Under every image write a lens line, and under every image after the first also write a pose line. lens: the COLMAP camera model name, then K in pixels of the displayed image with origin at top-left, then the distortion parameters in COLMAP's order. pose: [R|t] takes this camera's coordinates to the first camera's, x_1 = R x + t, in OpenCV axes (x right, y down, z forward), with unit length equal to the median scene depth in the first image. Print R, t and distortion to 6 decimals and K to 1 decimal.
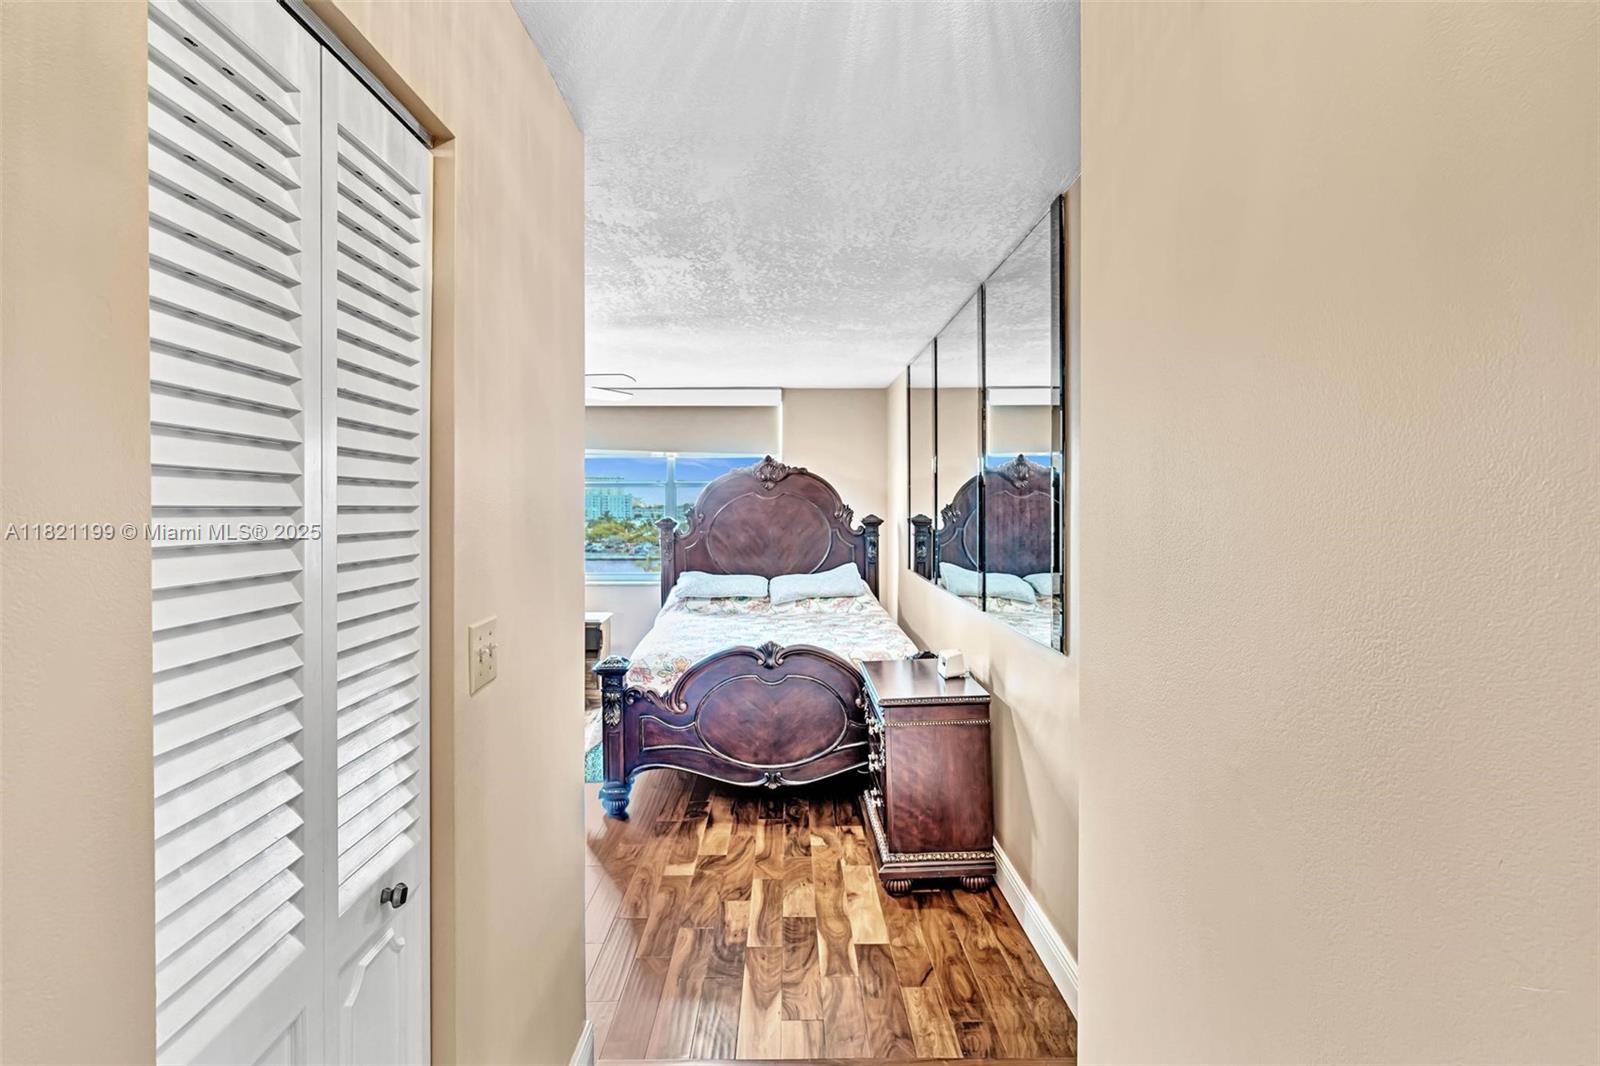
lens RADIAL K [[727.8, 0, 795.7], [0, 727.8, 509.1], [0, 0, 1]] dist [-0.004000, -0.000002]
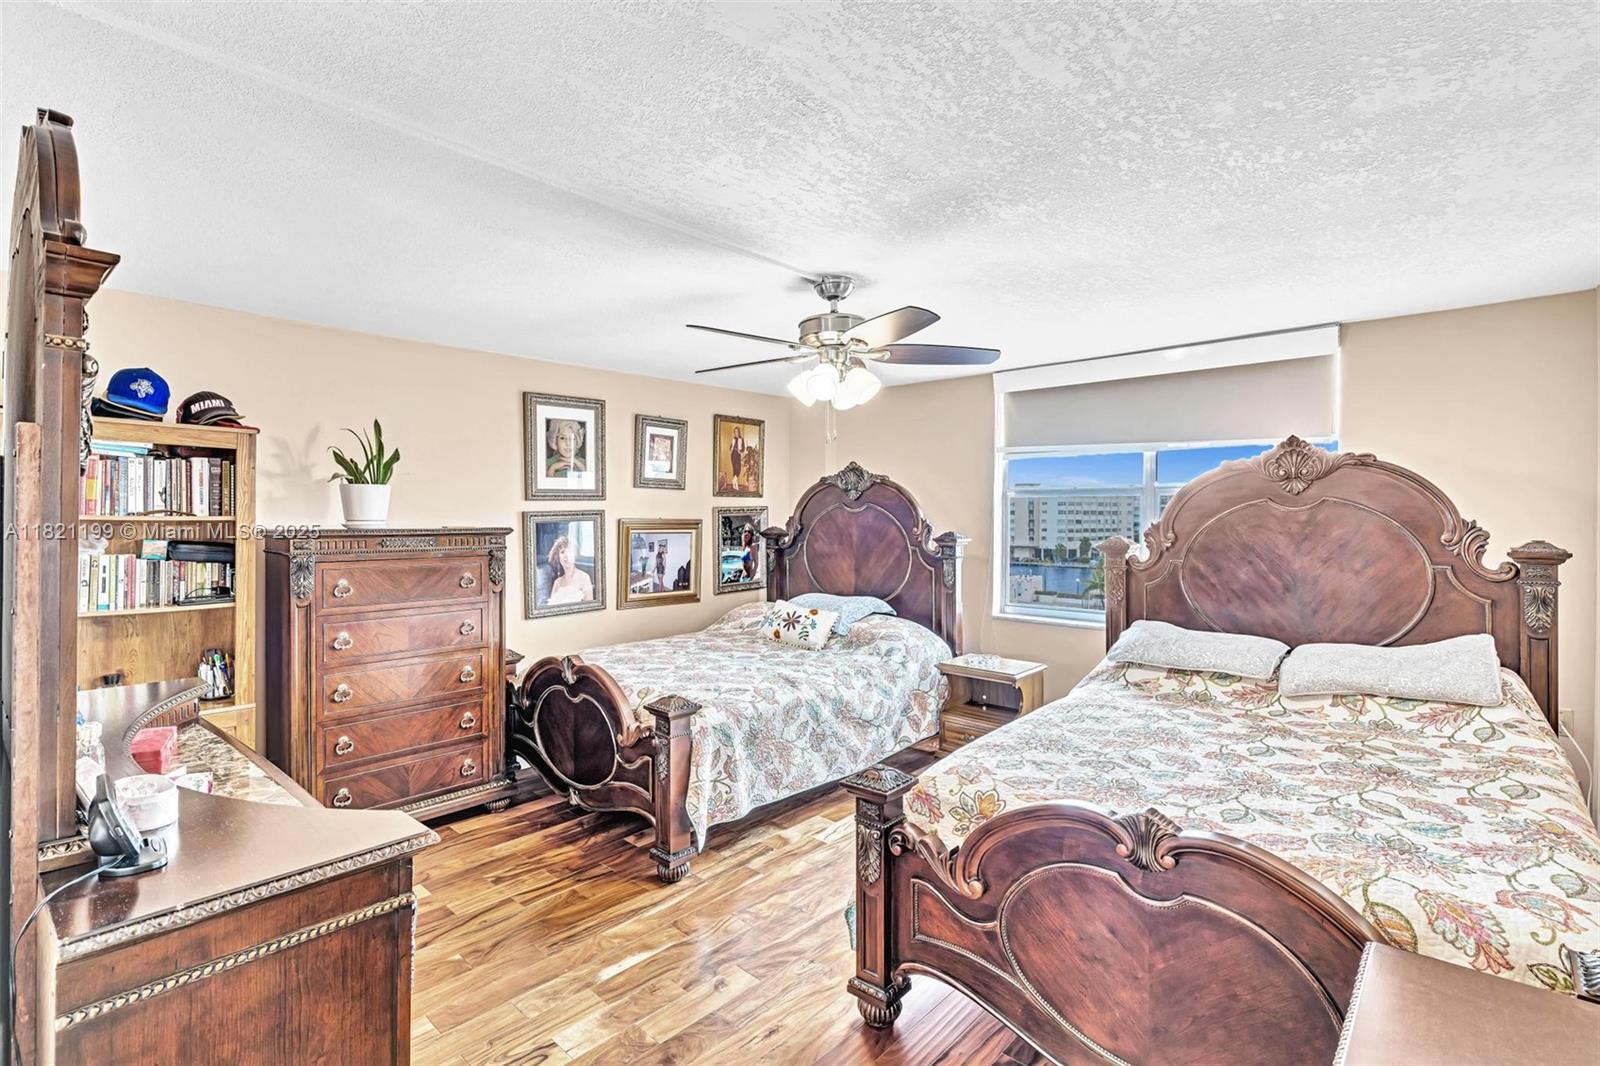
lens RADIAL K [[742.6, 0, 802.7], [0, 742.6, 523.4], [0, 0, 1]] dist [-0.001143, 0.000289]
pose [[0.742331, 0.009463, -0.669967, 0.073033], [-0.007285, 0.999955, 0.006053, -0.003887], [0.669994, 0.000388, 0.742366, 0.299487]]
